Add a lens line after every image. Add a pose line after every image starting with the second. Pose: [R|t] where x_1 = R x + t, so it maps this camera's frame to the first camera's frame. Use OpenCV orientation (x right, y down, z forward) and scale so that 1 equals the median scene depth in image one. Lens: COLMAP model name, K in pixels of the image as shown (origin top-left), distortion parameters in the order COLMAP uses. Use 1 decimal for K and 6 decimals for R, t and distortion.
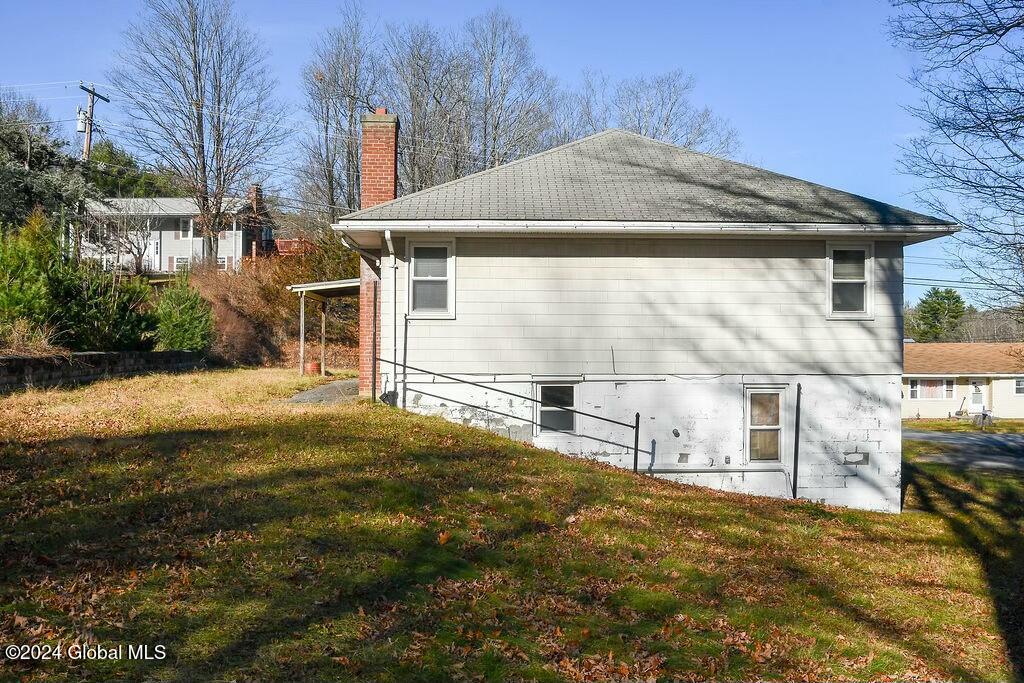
lens RADIAL K [[1079.8, 0, 512.0], [0, 1079.8, 341.5], [0, 0, 1]] dist [-0.082280, 0.032951]
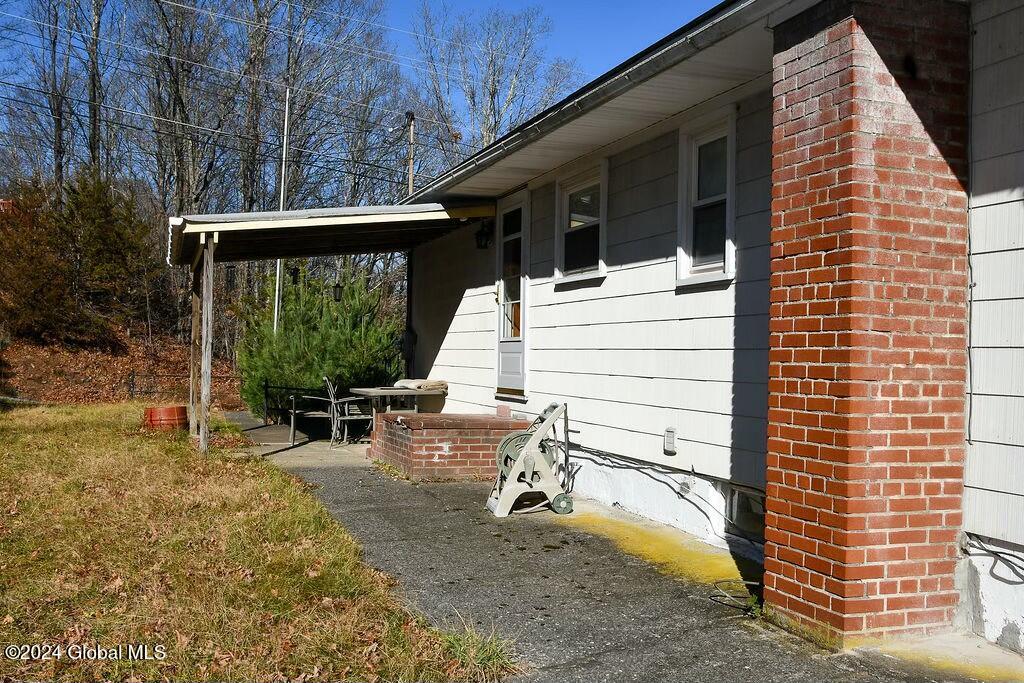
lens RADIAL K [[1079.8, 0, 512.0], [0, 1079.8, 341.5], [0, 0, 1]] dist [-0.082280, 0.032951]
pose [[0.958734, 0.013413, 0.283986, -0.174894], [-0.013388, 0.999908, -0.002030, -0.008163], [-0.283988, -0.001855, 0.958826, 0.536154]]
